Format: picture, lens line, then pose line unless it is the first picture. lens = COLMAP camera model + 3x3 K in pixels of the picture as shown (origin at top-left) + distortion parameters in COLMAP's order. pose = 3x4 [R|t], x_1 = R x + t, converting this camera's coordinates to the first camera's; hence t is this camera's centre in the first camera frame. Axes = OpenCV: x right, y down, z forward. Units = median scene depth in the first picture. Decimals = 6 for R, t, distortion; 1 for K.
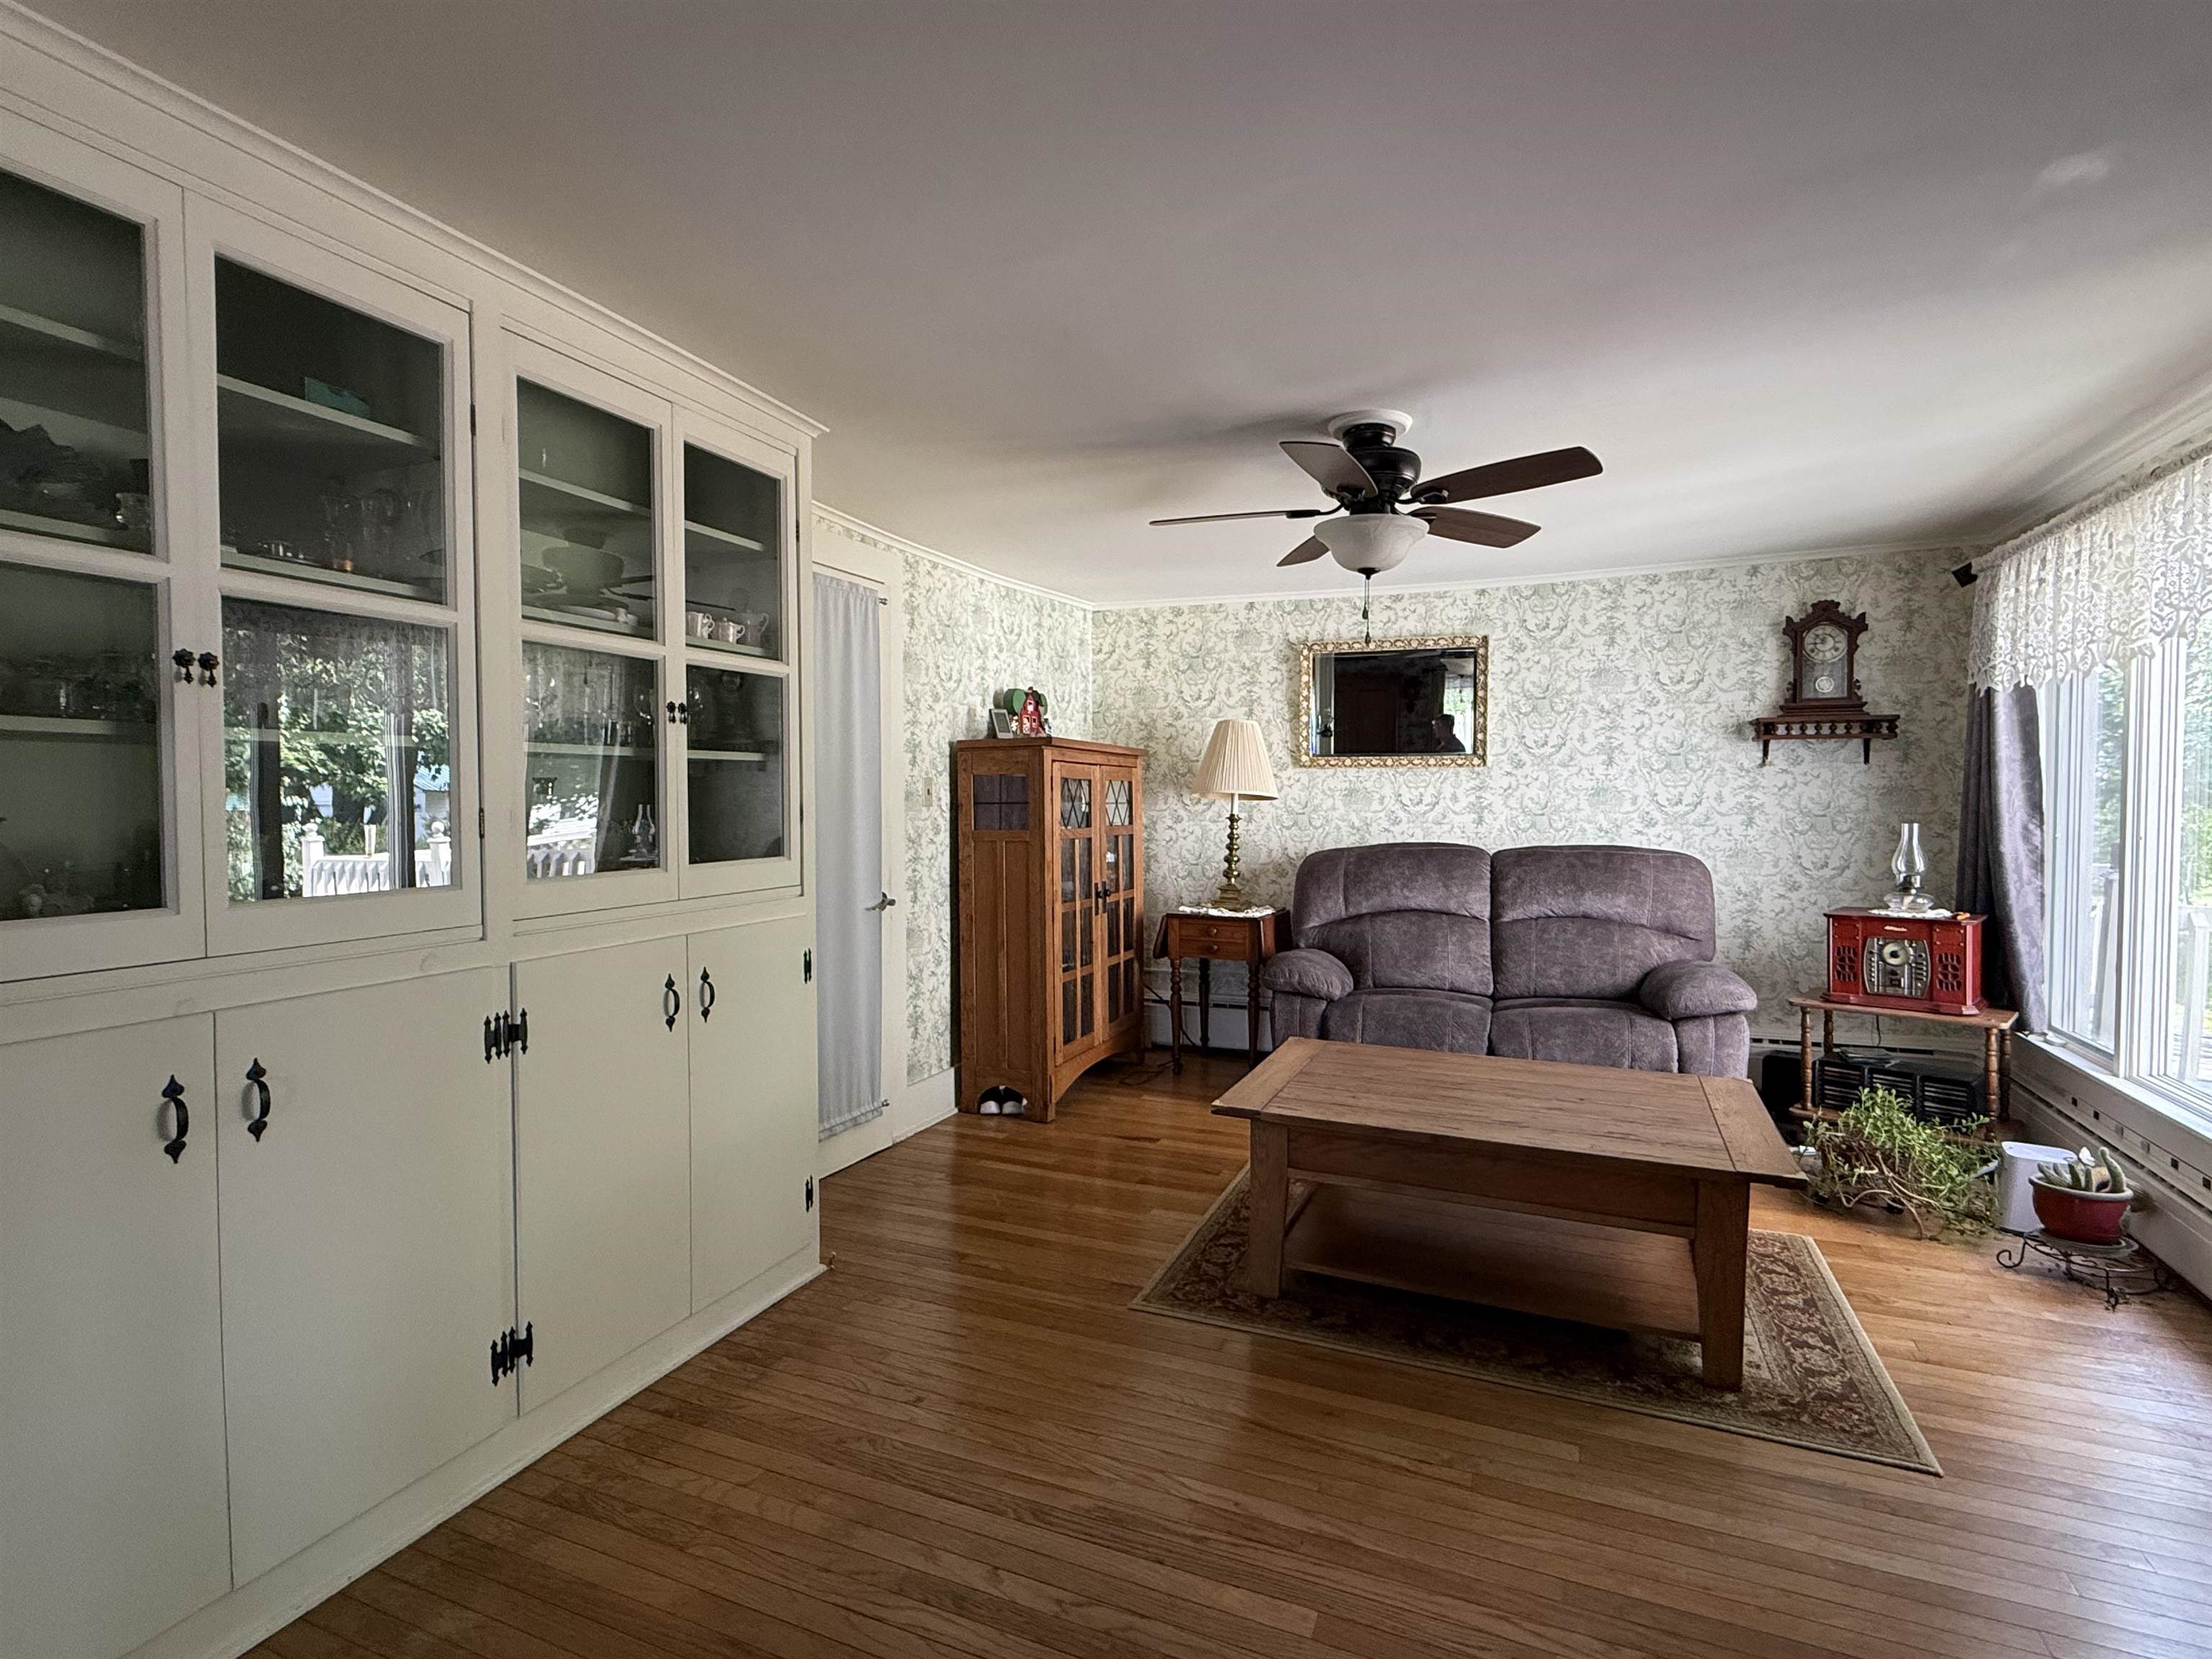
lens RADIAL K [[1081.9, 0, 1098.9], [0, 1081.9, 831.3], [0, 0, 1]] dist [0.004396, 0.000961]
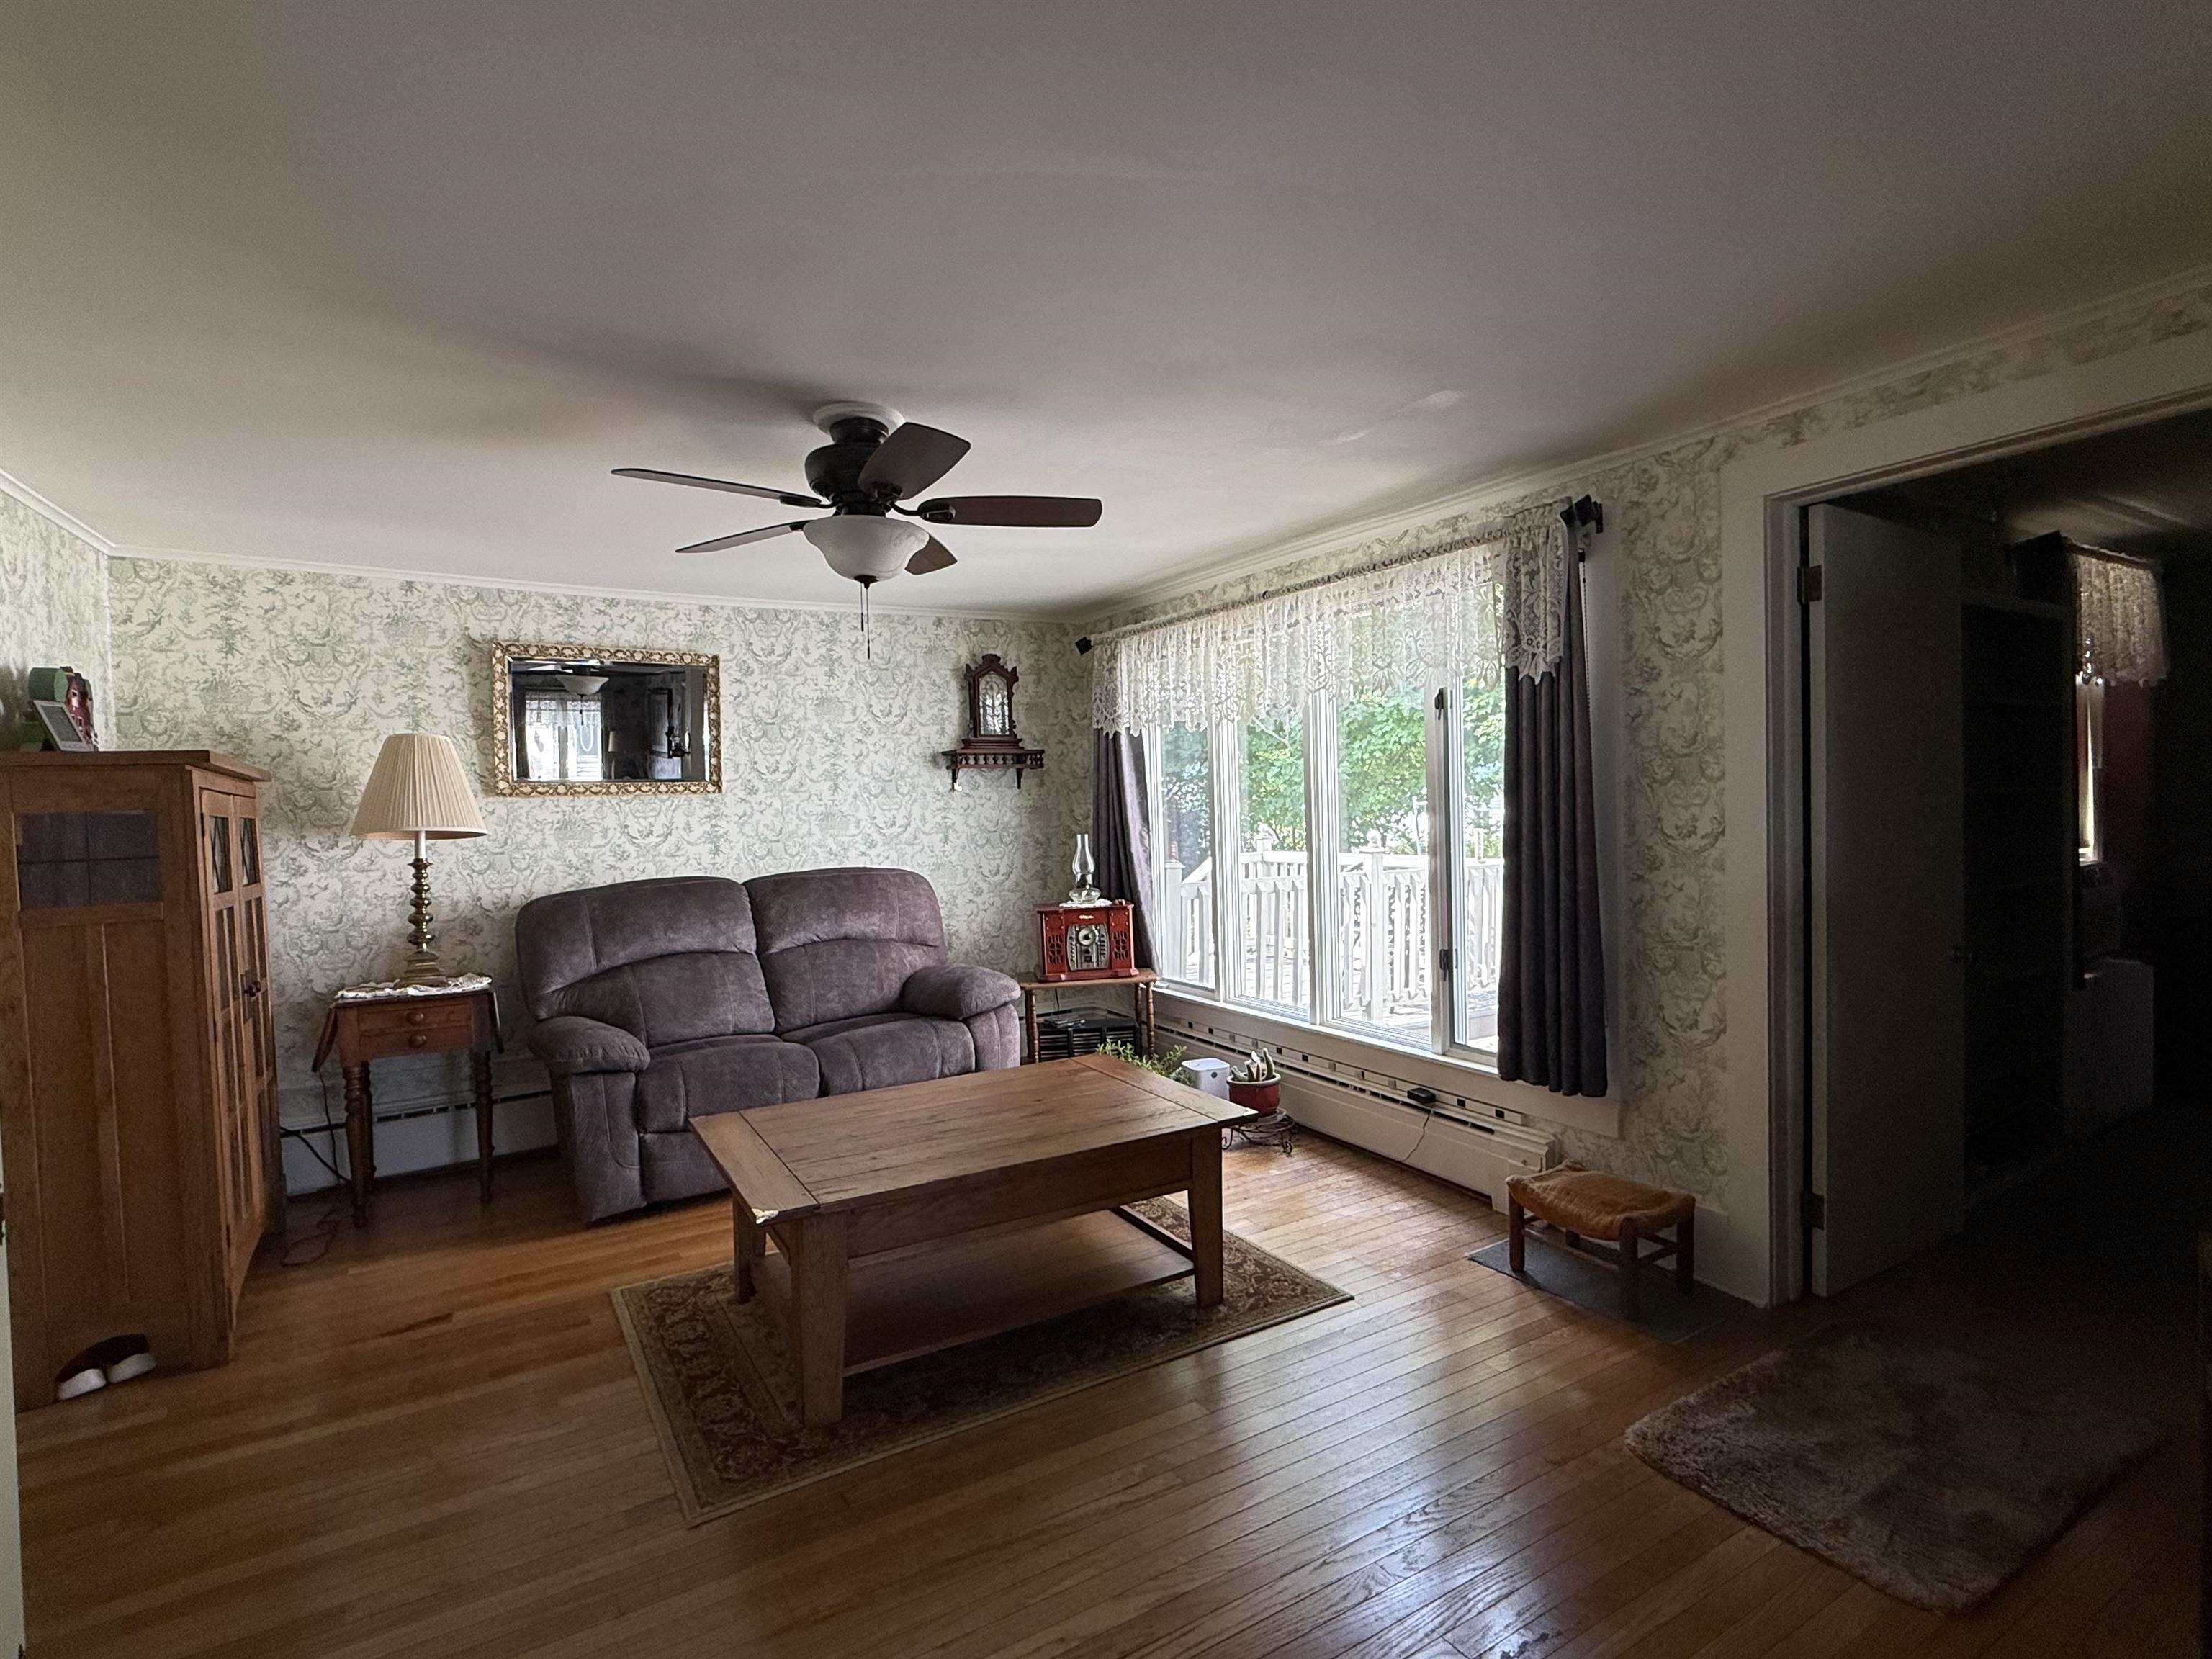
lens RADIAL K [[1081.9, 0, 1105.0], [0, 1081.9, 829.7], [0, 0, 1]] dist [0.004396, 0.000961]
pose [[0.585594, -0.034973, 0.809849, -0.232580], [0.056465, 0.998402, 0.002286, -0.012060], [-0.808635, 0.044389, 0.586633, 0.188962]]
